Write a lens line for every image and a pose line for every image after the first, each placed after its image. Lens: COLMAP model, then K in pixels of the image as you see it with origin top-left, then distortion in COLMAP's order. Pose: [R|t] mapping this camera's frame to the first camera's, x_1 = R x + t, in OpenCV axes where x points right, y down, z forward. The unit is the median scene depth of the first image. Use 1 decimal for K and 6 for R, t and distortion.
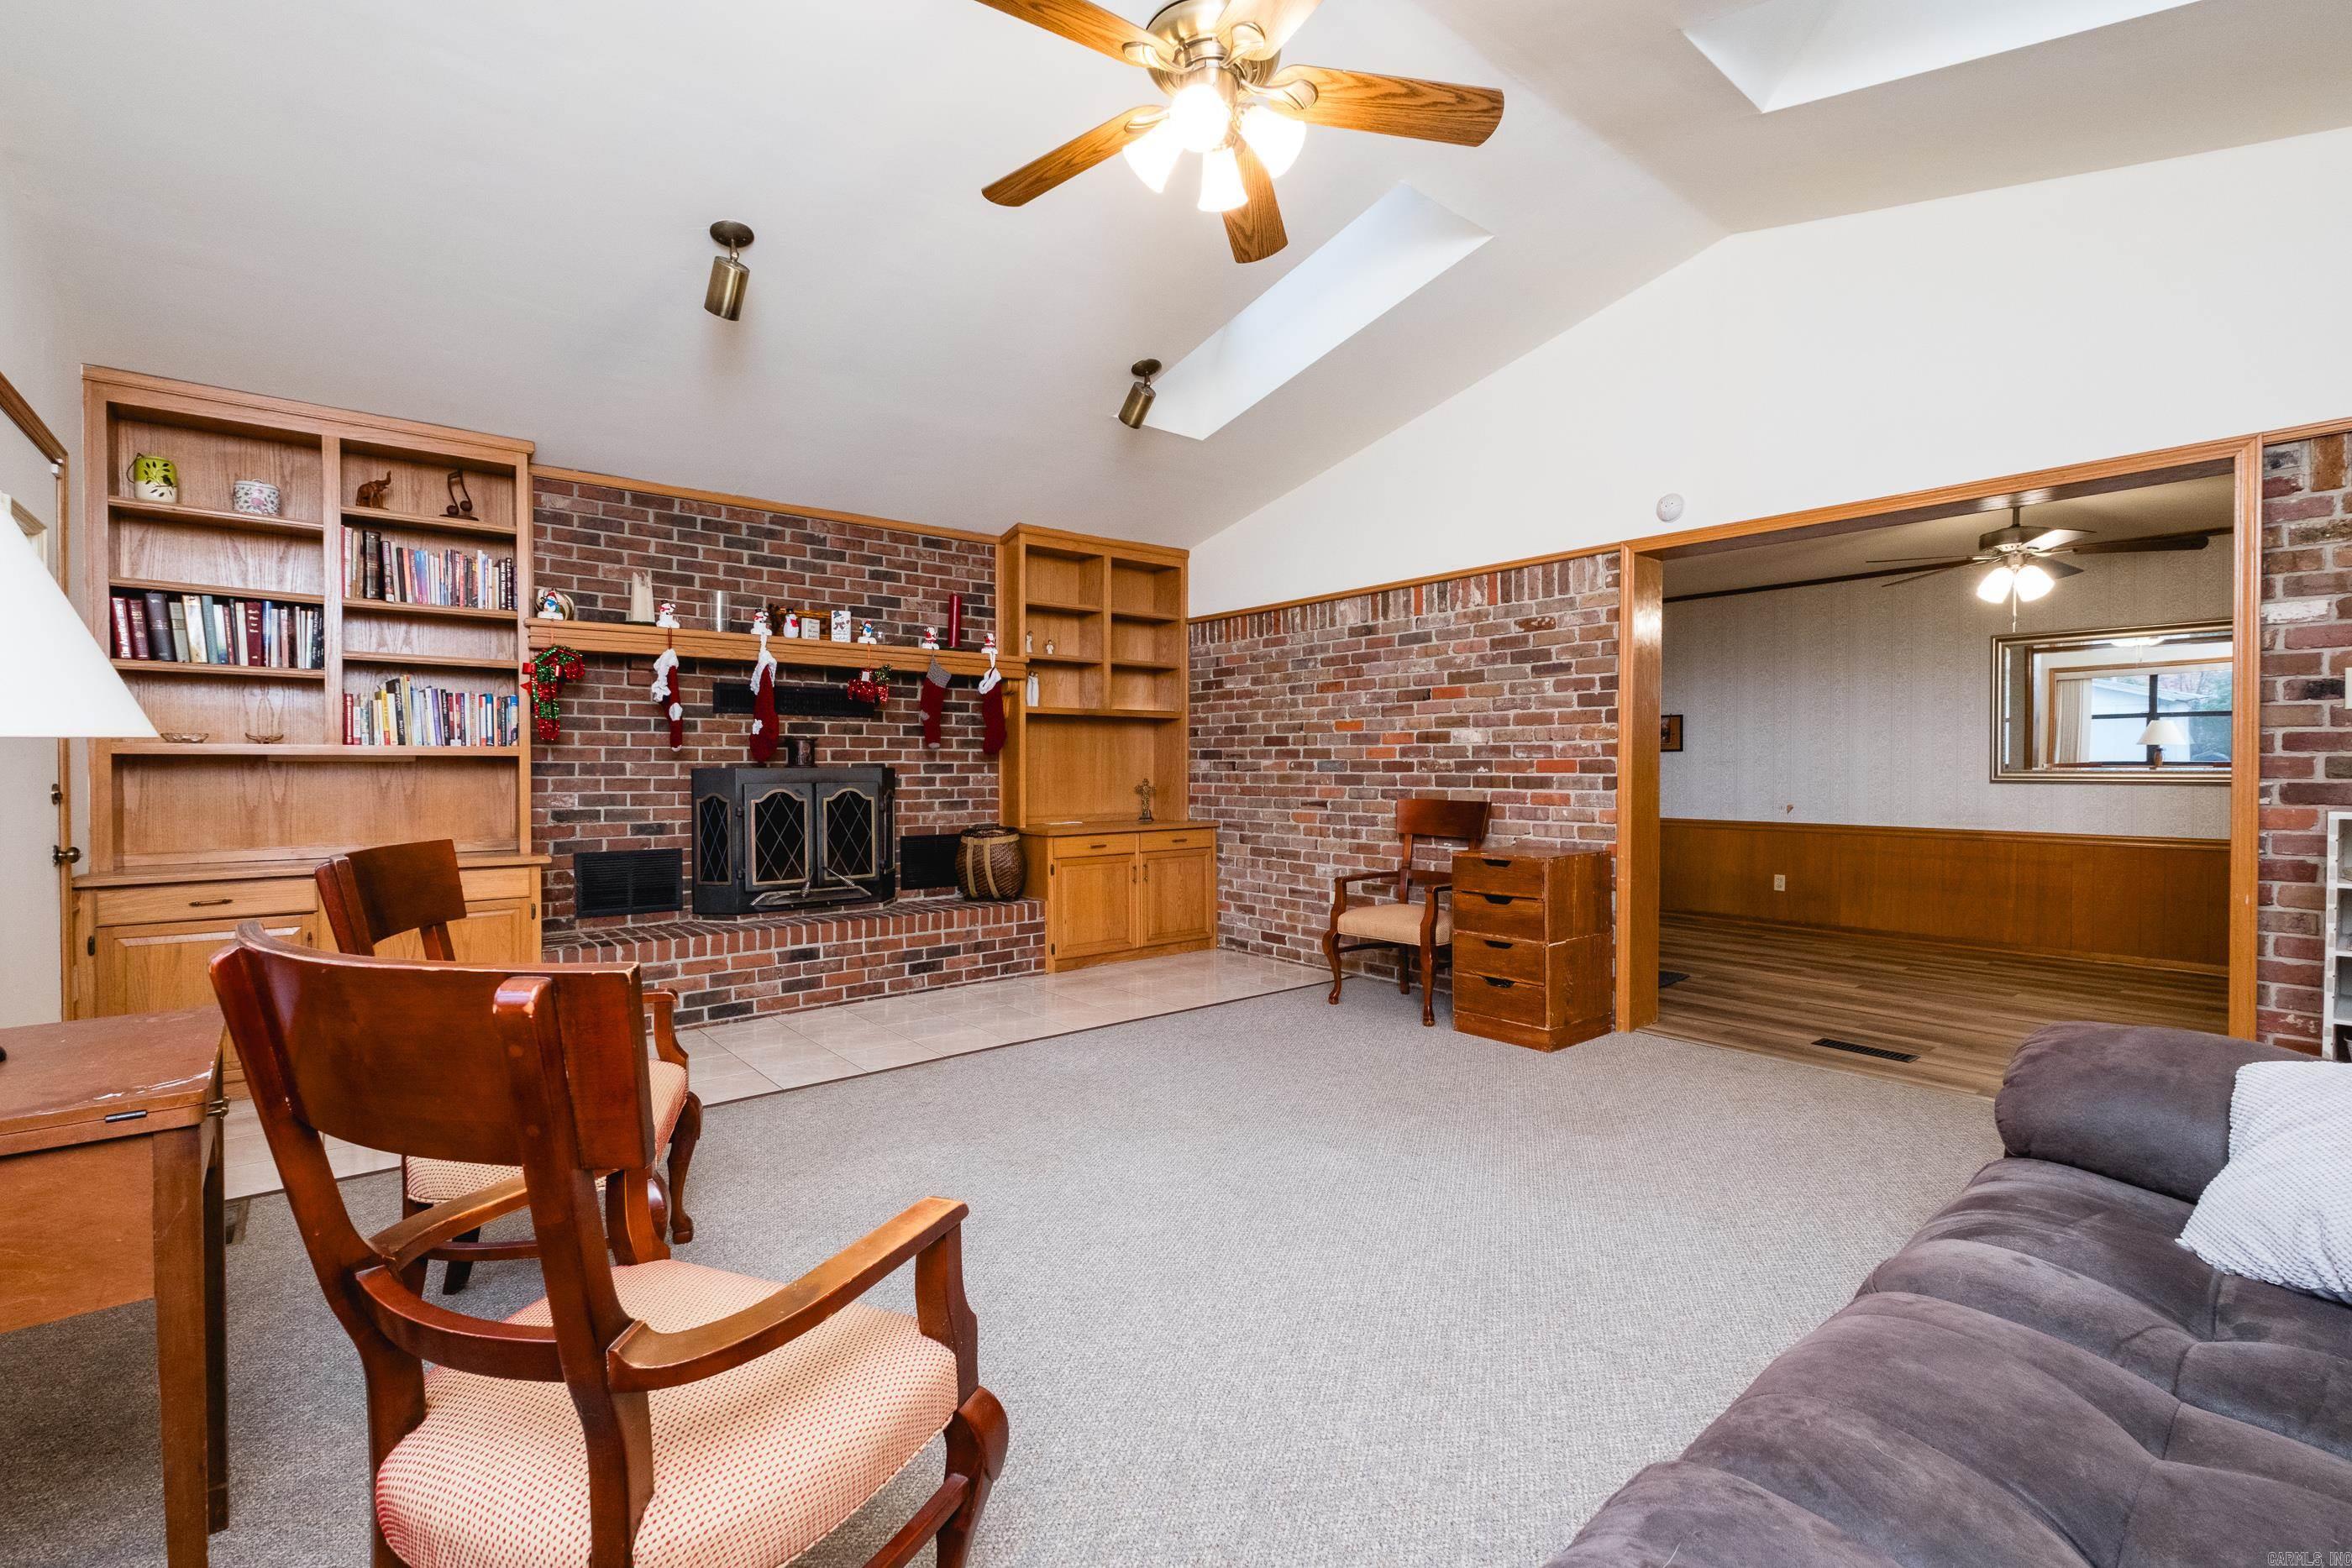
lens RADIAL K [[1061.5, 0, 1179.1], [0, 1061.5, 786.2], [0, 0, 1]] dist [-0.001092, -0.000179]
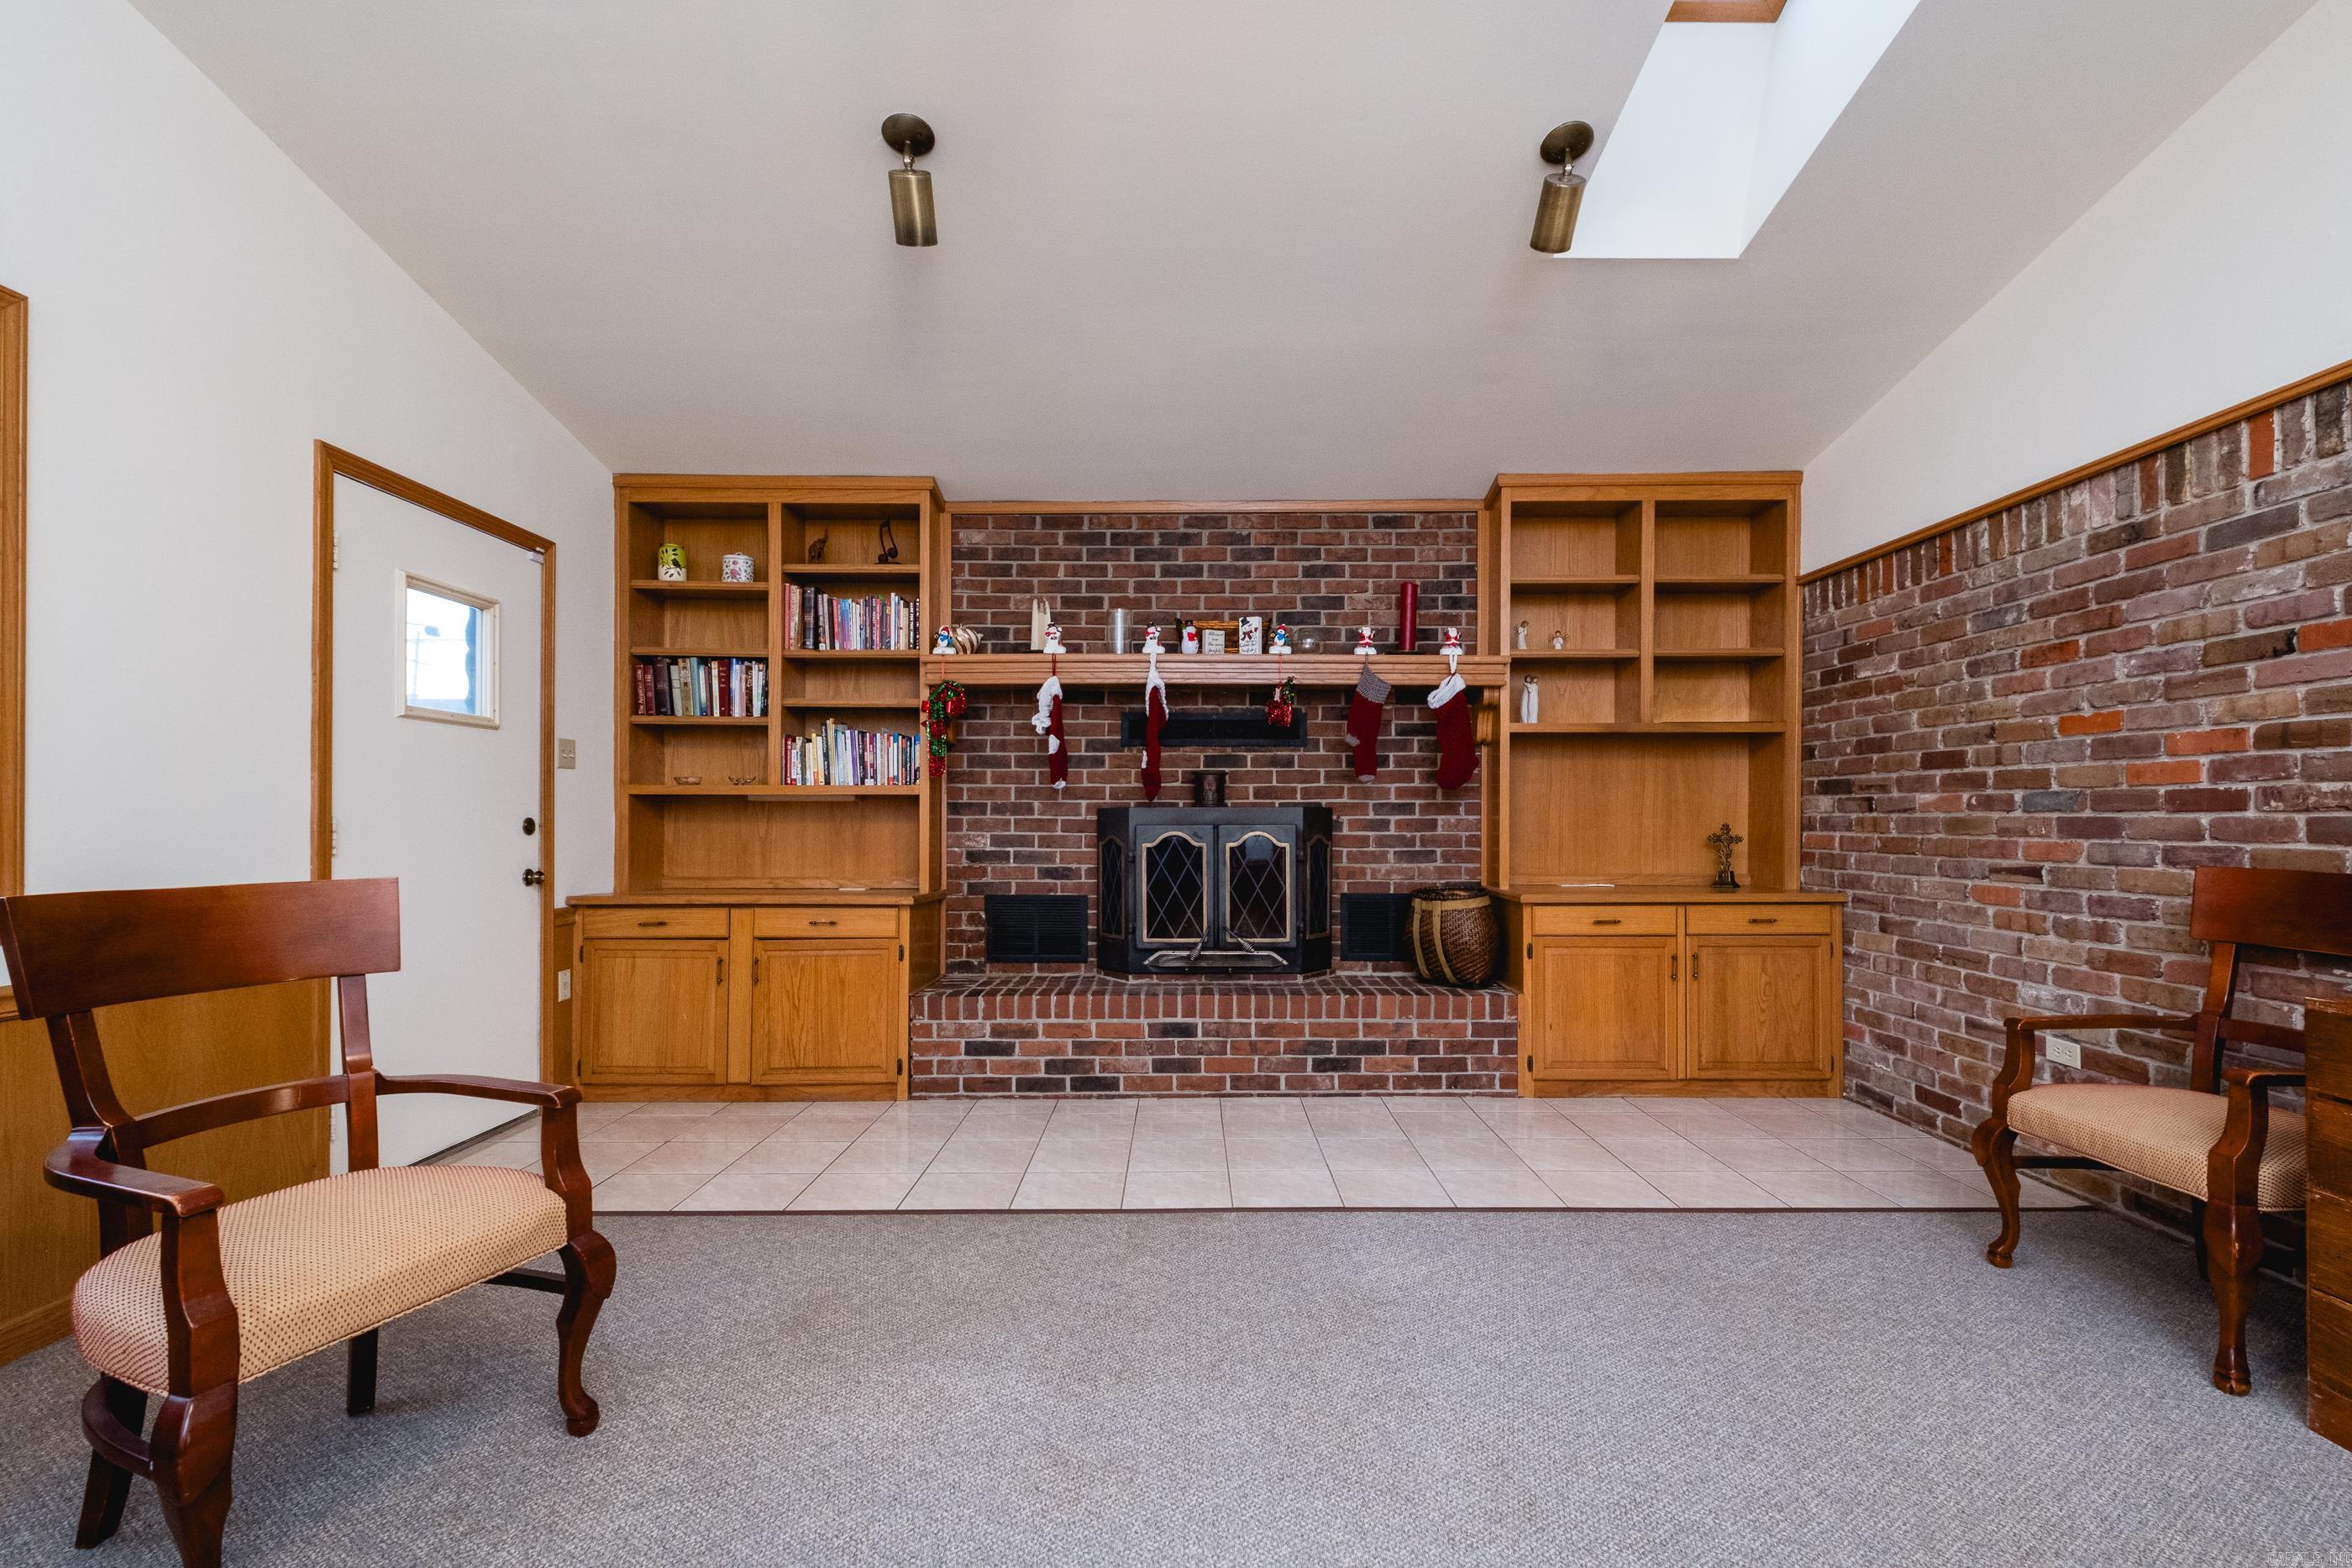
lens RADIAL K [[1033.9, 0, 1172.7], [0, 1033.9, 820.7], [0, 0, 1]] dist [0.006677, -0.002965]
pose [[0.764873, 0.004868, -0.644163, 0.155643], [-0.013165, 0.999881, -0.008076, 0.000451], [0.644047, 0.014658, 0.764846, 0.346600]]
